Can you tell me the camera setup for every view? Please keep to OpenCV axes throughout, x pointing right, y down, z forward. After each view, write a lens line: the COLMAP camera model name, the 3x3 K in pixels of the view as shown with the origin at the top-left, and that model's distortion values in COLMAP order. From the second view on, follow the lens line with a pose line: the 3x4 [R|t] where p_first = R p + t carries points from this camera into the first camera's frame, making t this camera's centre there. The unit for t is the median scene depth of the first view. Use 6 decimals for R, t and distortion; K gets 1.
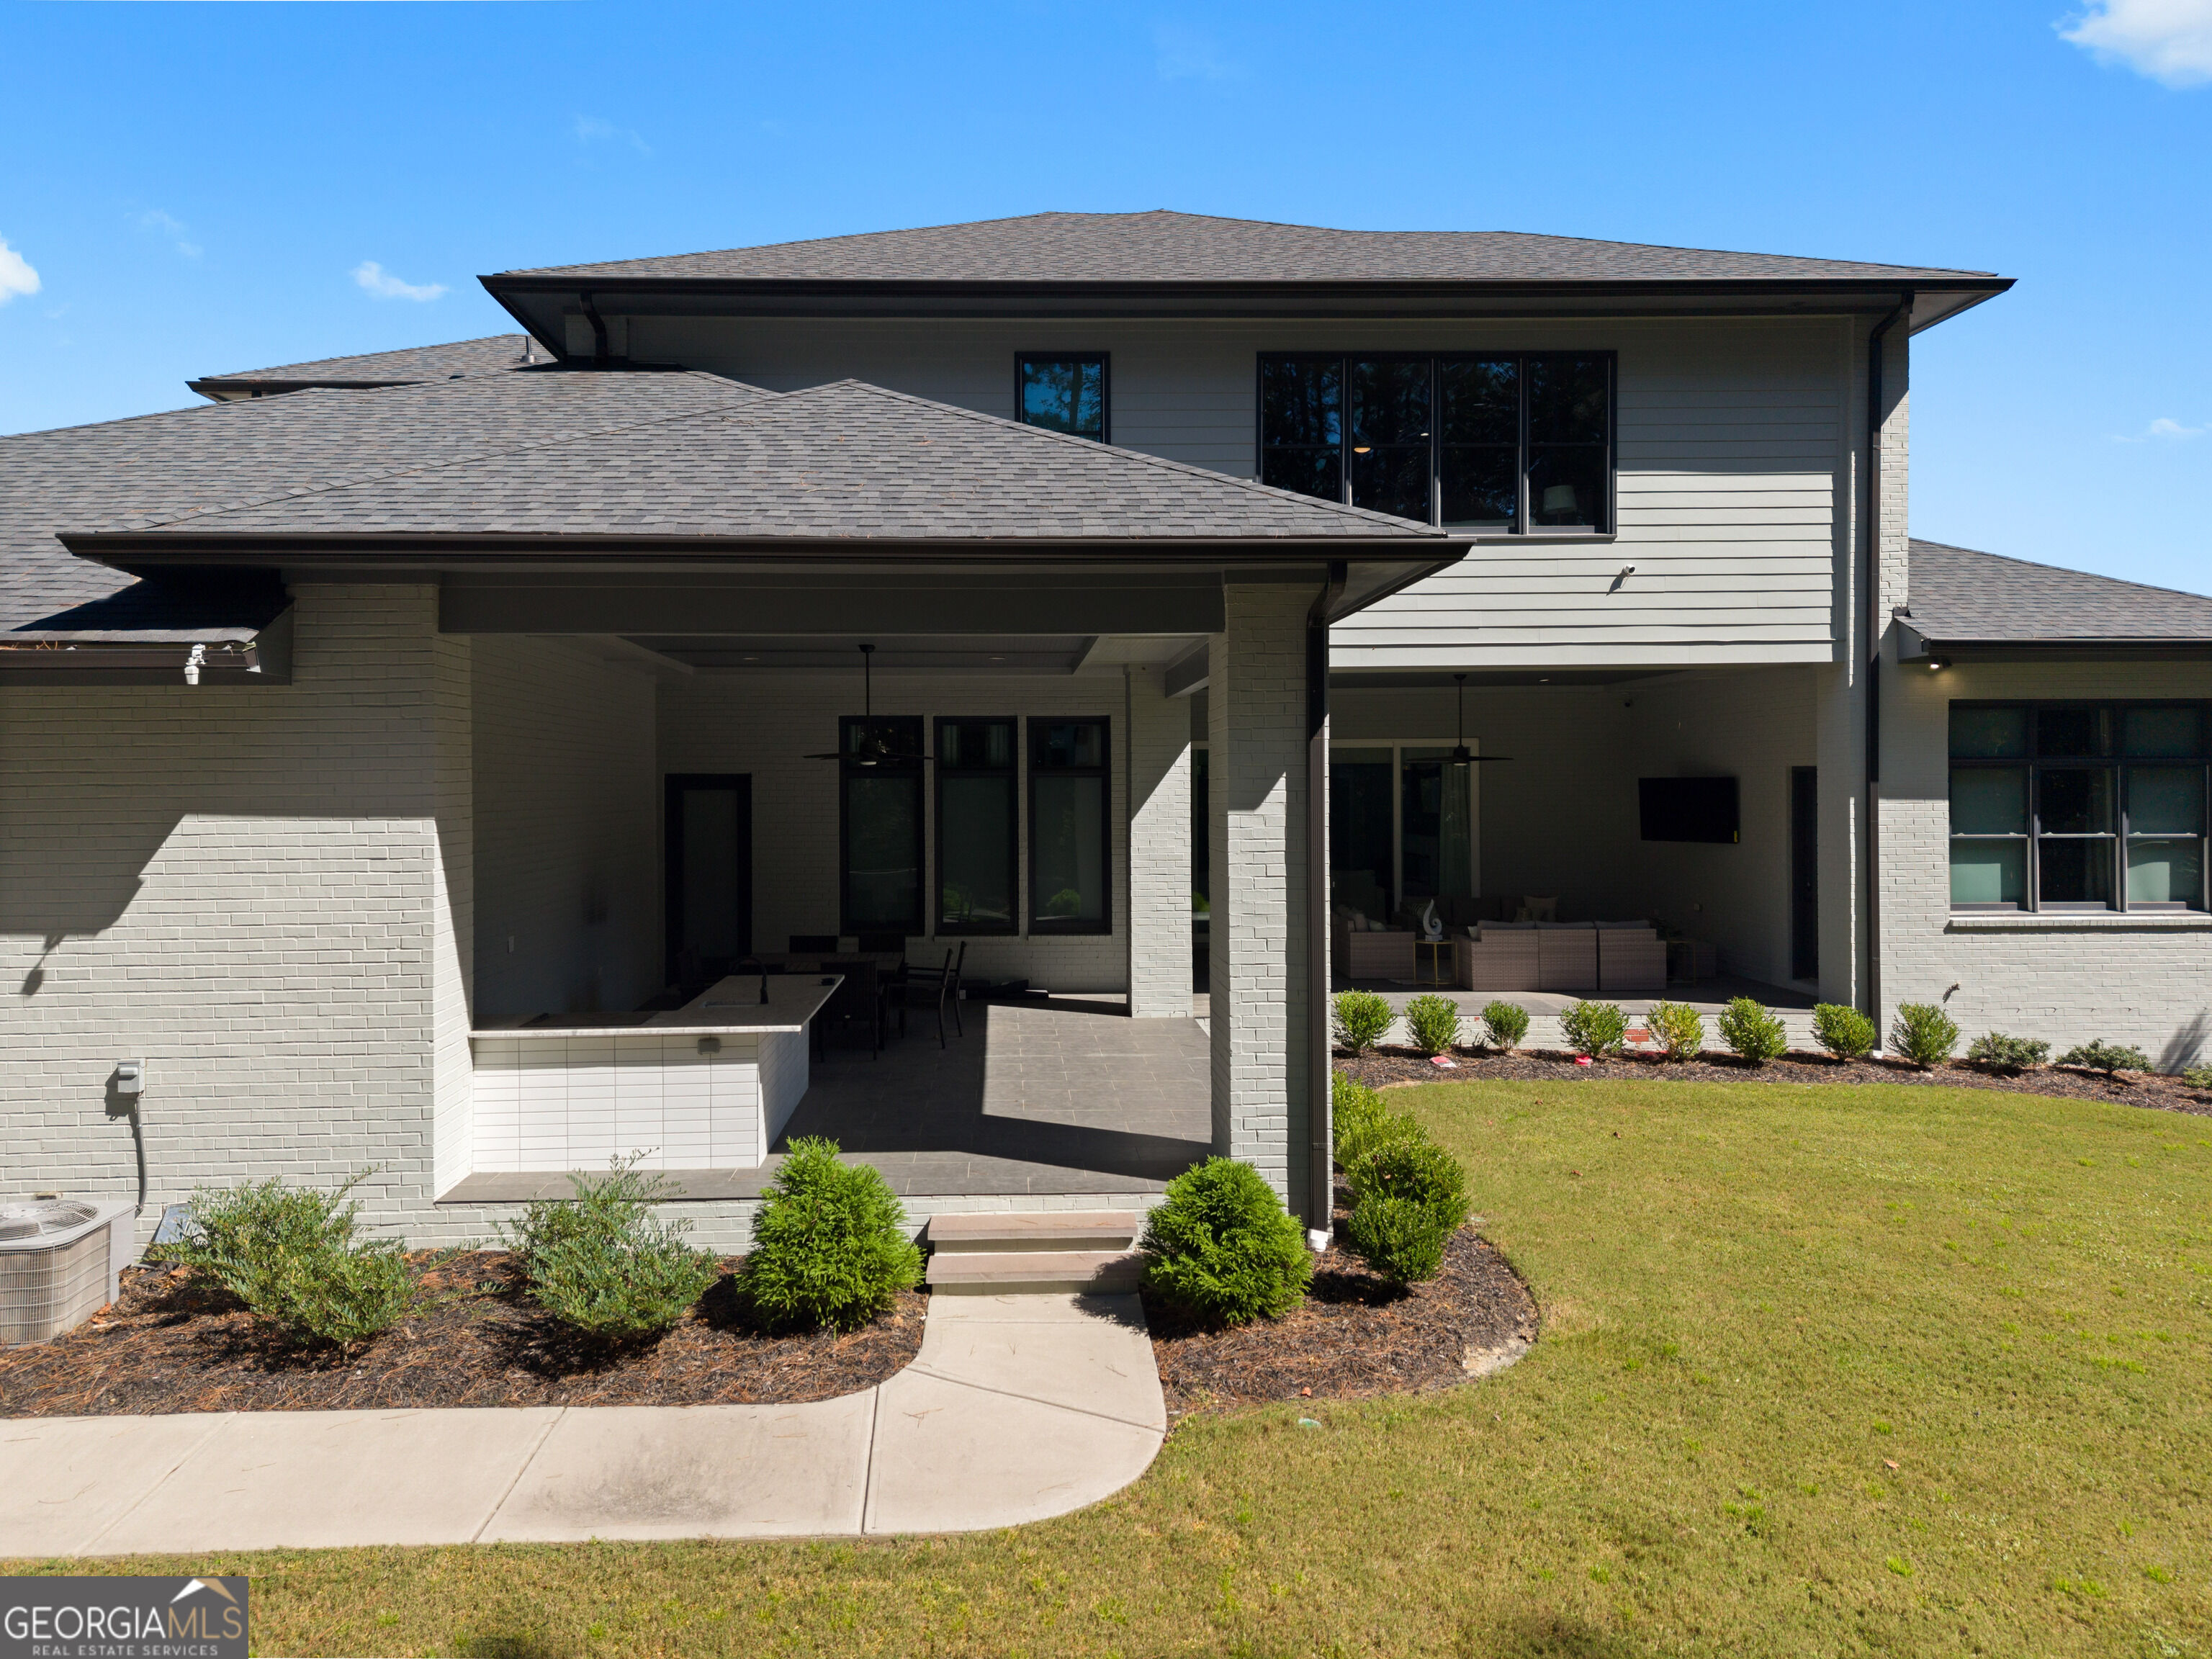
lens RADIAL K [[1499.5, 0, 1104.5], [0, 1499.5, 811.3], [0, 0, 1]] dist [-0.004297, -0.008327]
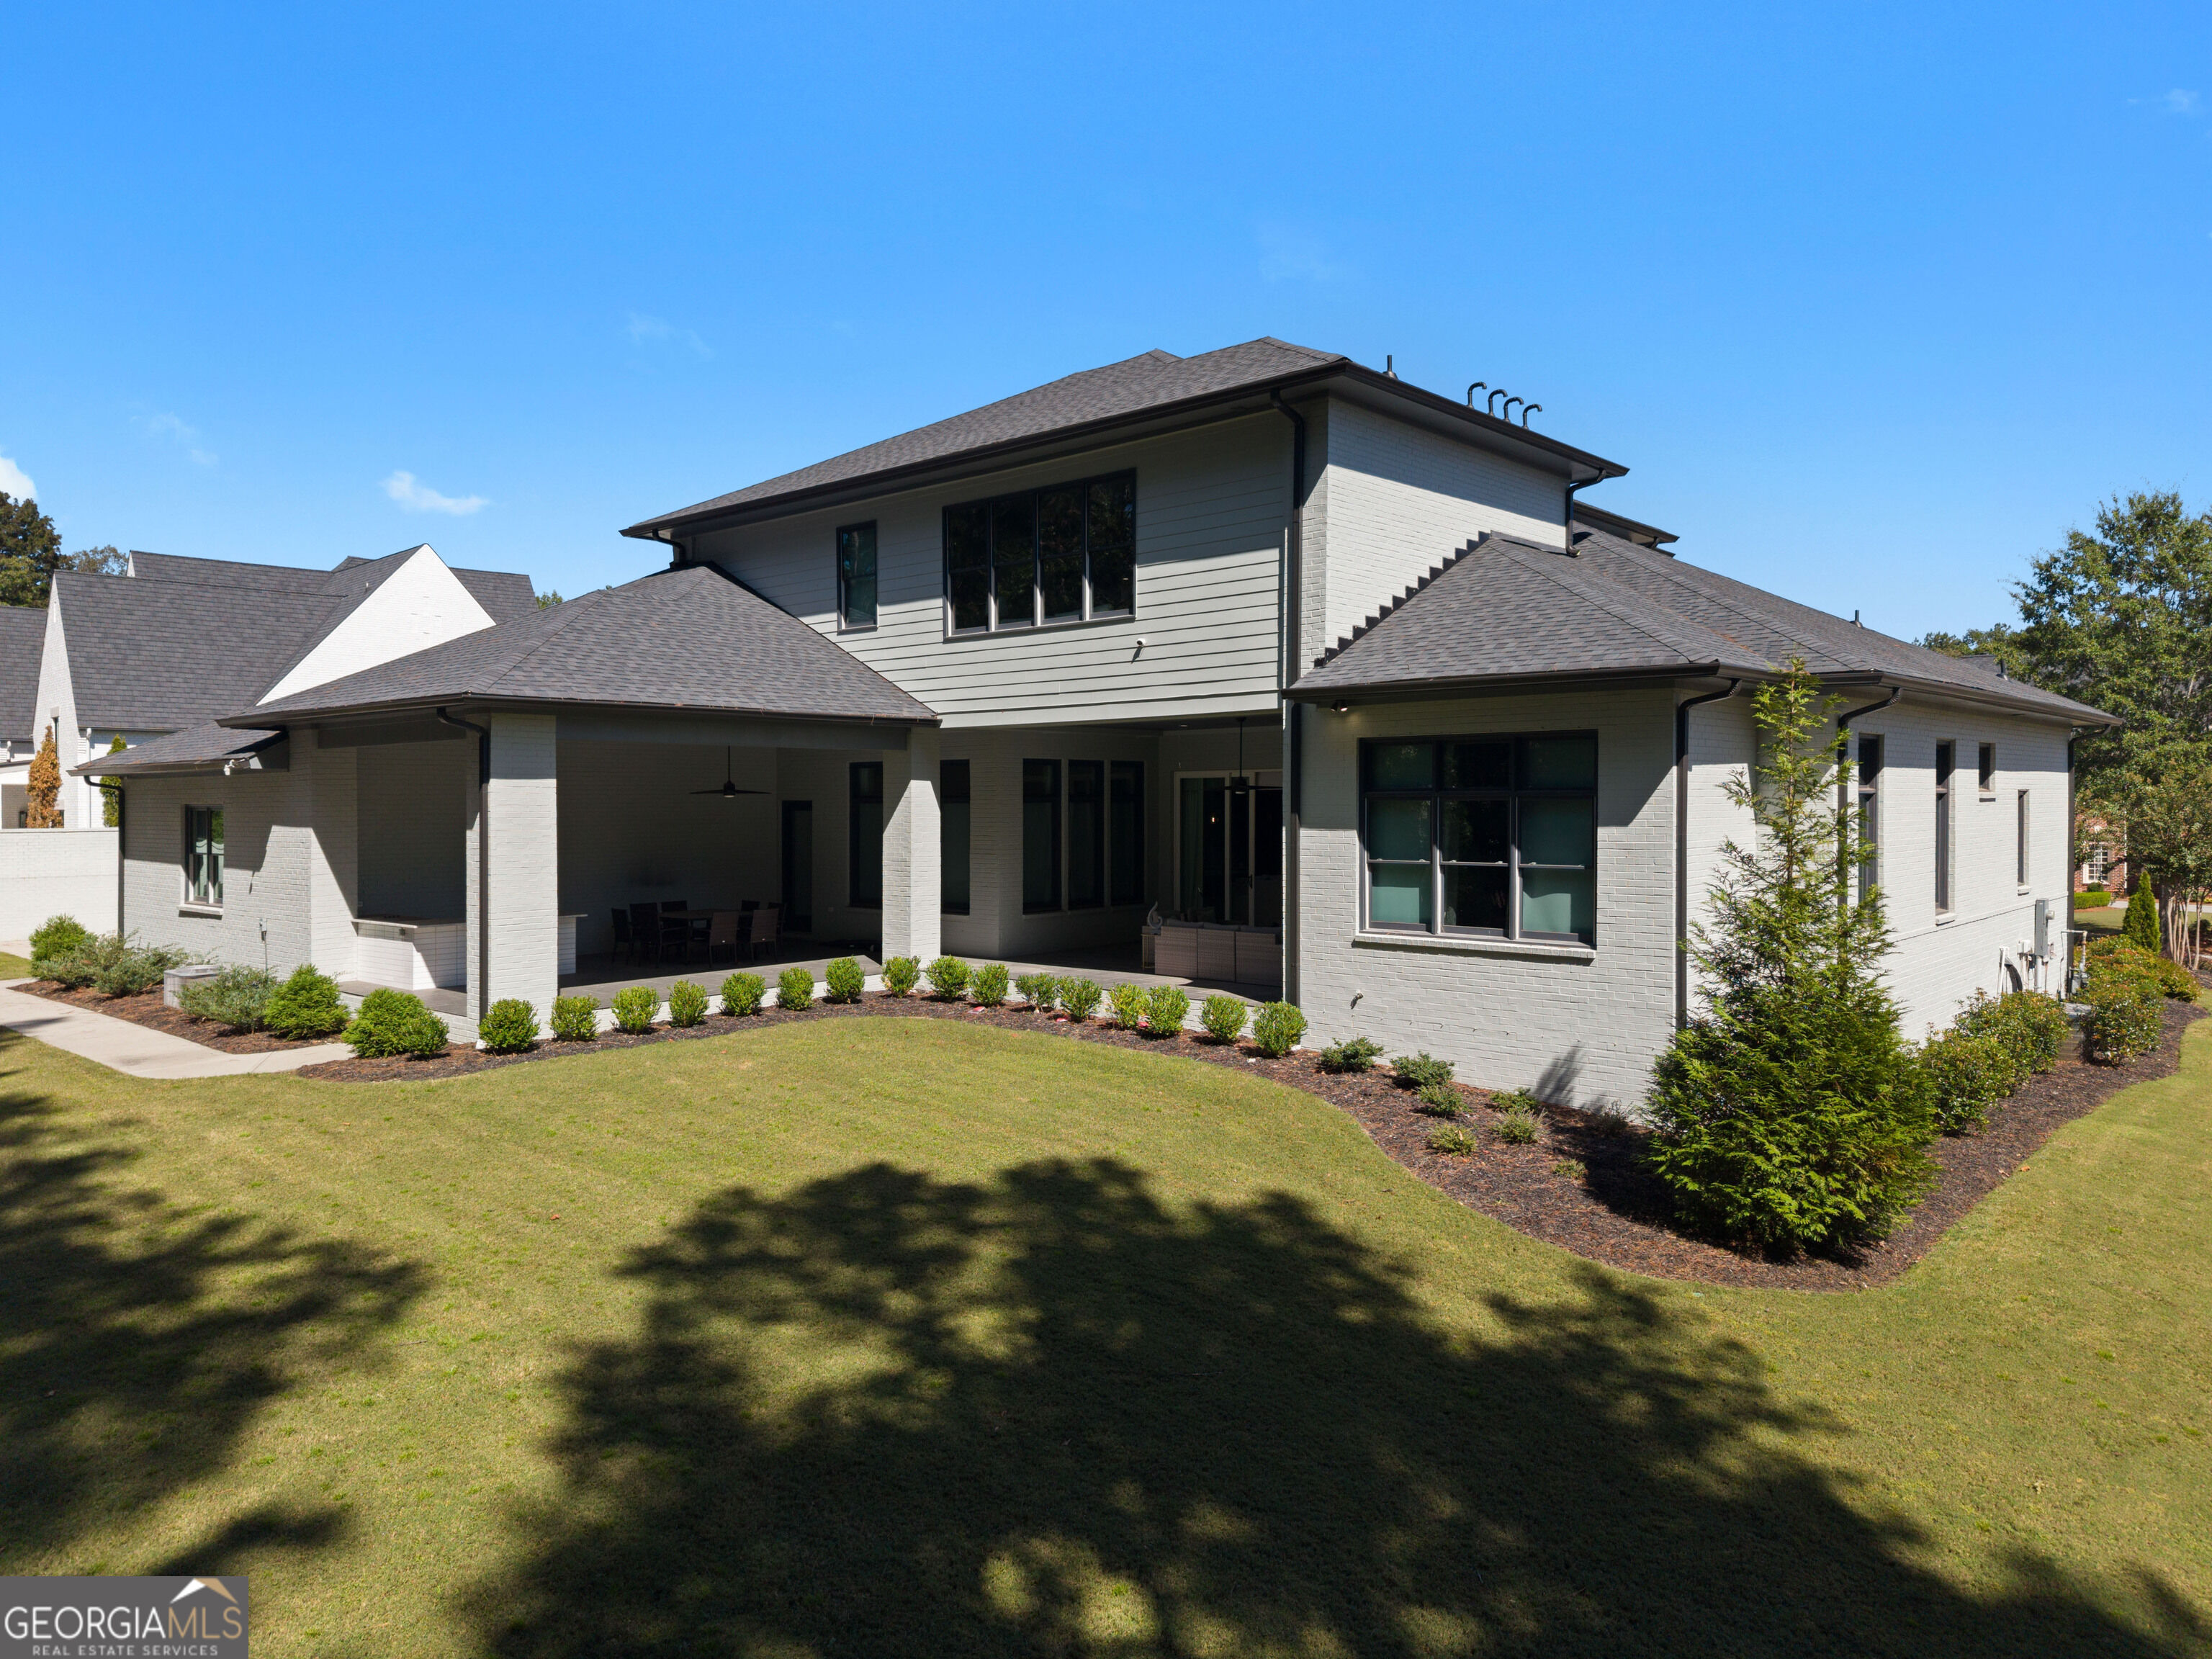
lens RADIAL K [[1499.5, 0, 1099.8], [0, 1499.5, 832.7], [0, 0, 1]] dist [-0.004297, -0.008327]
pose [[0.732779, 0.017455, -0.680243, 1.181515], [-0.008541, 0.999828, 0.016455, -0.021143], [0.680413, -0.006248, 0.732802, 0.049865]]
